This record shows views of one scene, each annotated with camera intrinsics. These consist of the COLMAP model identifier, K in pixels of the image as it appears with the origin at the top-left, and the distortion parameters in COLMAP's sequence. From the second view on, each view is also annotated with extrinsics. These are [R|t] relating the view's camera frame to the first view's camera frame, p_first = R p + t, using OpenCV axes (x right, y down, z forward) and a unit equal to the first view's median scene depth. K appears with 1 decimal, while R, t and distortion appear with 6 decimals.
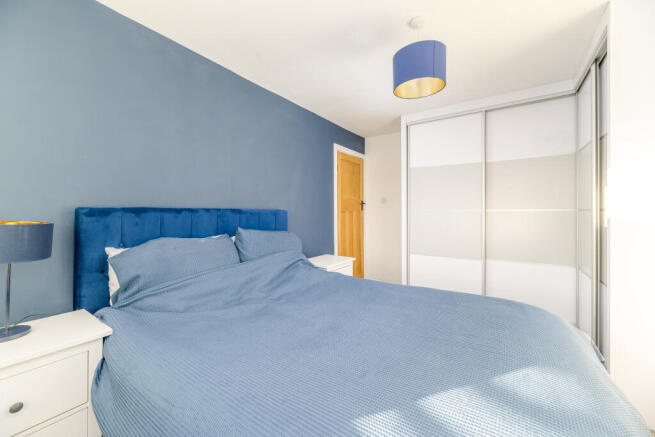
lens RADIAL K [[270.6, 0, 324.9], [0, 270.6, 213.4], [0, 0, 1]] dist [-0.000163, -0.000020]
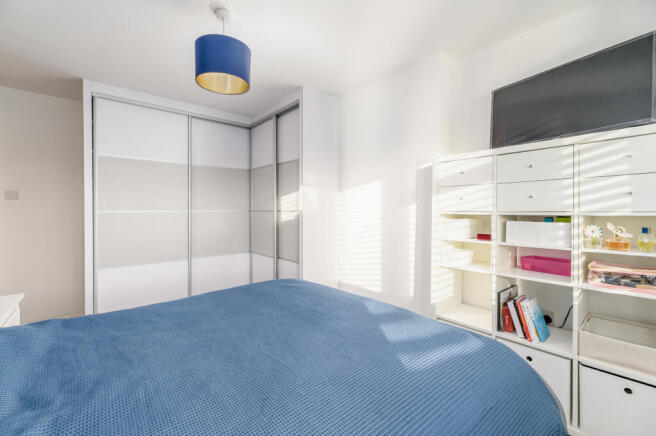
lens RADIAL K [[271.0, 0, 325.4], [0, 271.0, 212.9], [0, 0, 1]] dist [-0.000163, -0.000020]
pose [[0.259184, -0.006735, 0.965804, -0.314443], [0.009000, 0.999949, 0.004558, -0.006211], [-0.965786, 0.007511, 0.259231, 0.253569]]
